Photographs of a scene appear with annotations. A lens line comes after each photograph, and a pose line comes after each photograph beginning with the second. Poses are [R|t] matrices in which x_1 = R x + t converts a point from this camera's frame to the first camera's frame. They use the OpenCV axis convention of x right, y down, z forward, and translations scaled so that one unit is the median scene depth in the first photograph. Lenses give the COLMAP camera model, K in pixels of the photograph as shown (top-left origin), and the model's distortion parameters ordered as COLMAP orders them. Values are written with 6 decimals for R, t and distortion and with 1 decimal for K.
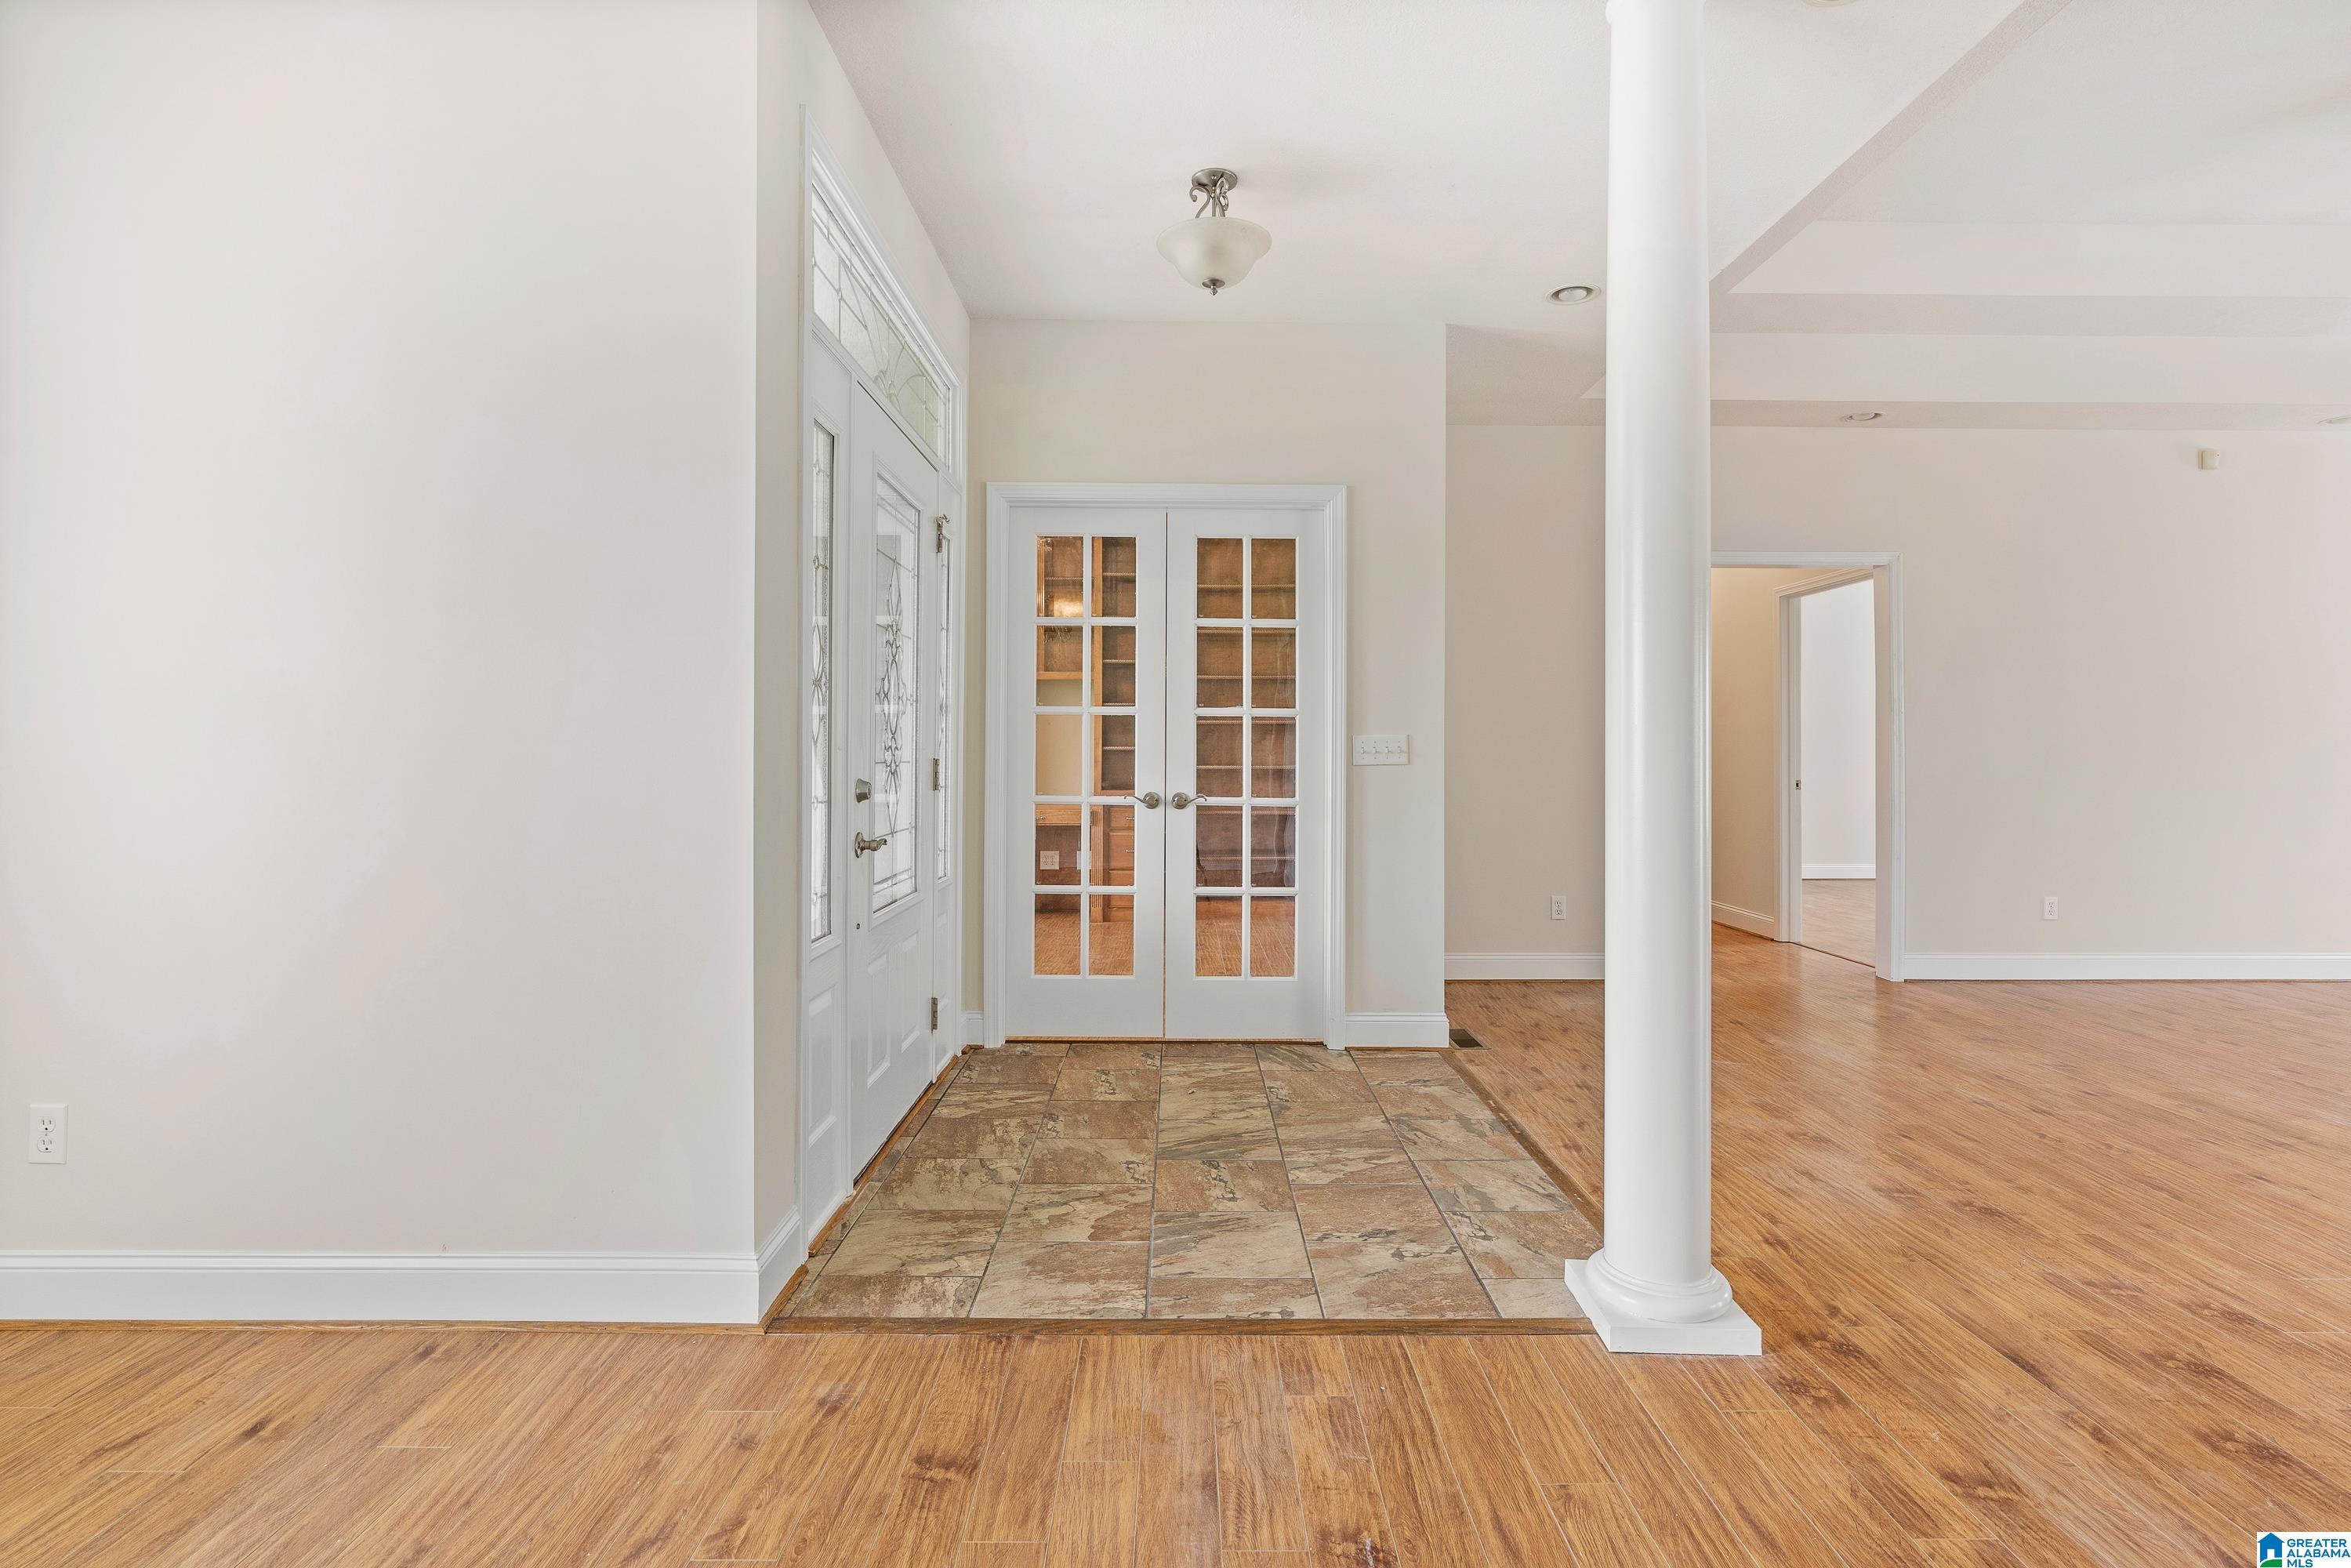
lens RADIAL K [[1132.4, 0, 1180.5], [0, 1132.4, 742.7], [0, 0, 1]] dist [-0.006235, 0.000220]
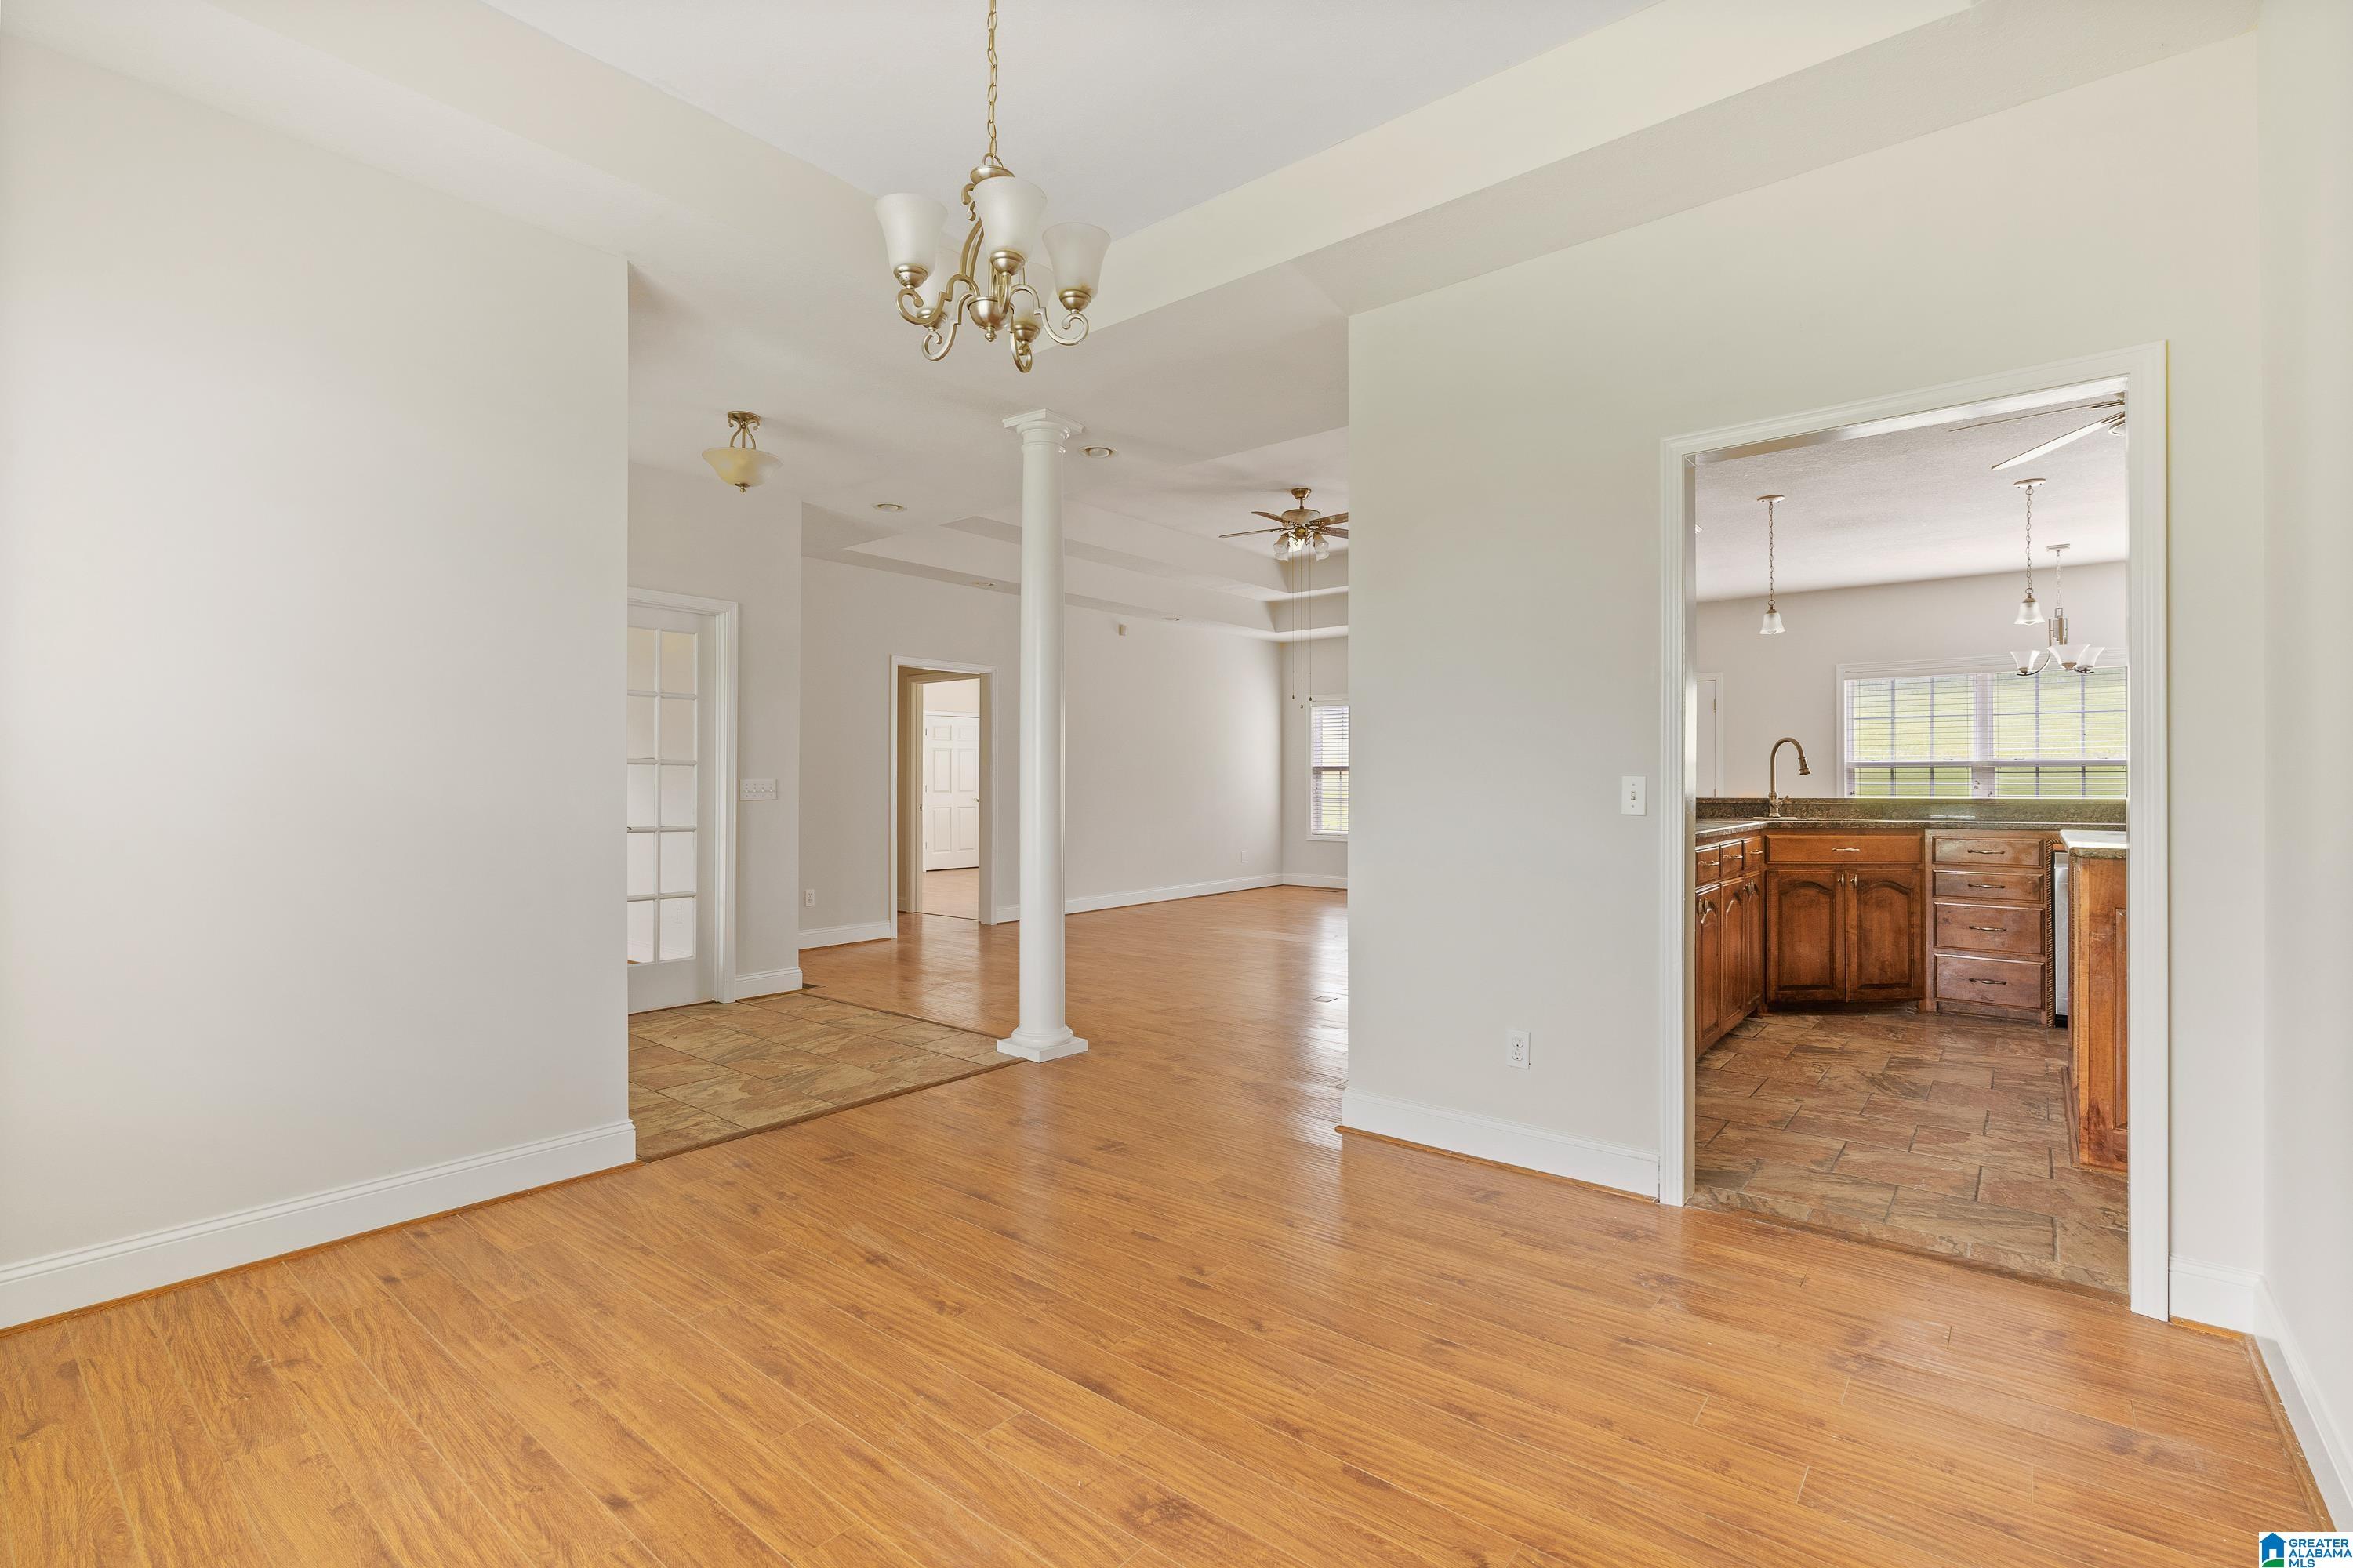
lens RADIAL K [[1067.3, 0, 1179.6], [0, 1067.3, 781.3], [0, 0, 1]] dist [-0.011175, 0.000198]
pose [[0.635498, -0.004447, 0.772089, -0.917176], [-0.000640, 0.999980, 0.006286, -0.023596], [-0.772102, -0.004489, 0.635483, -0.469692]]
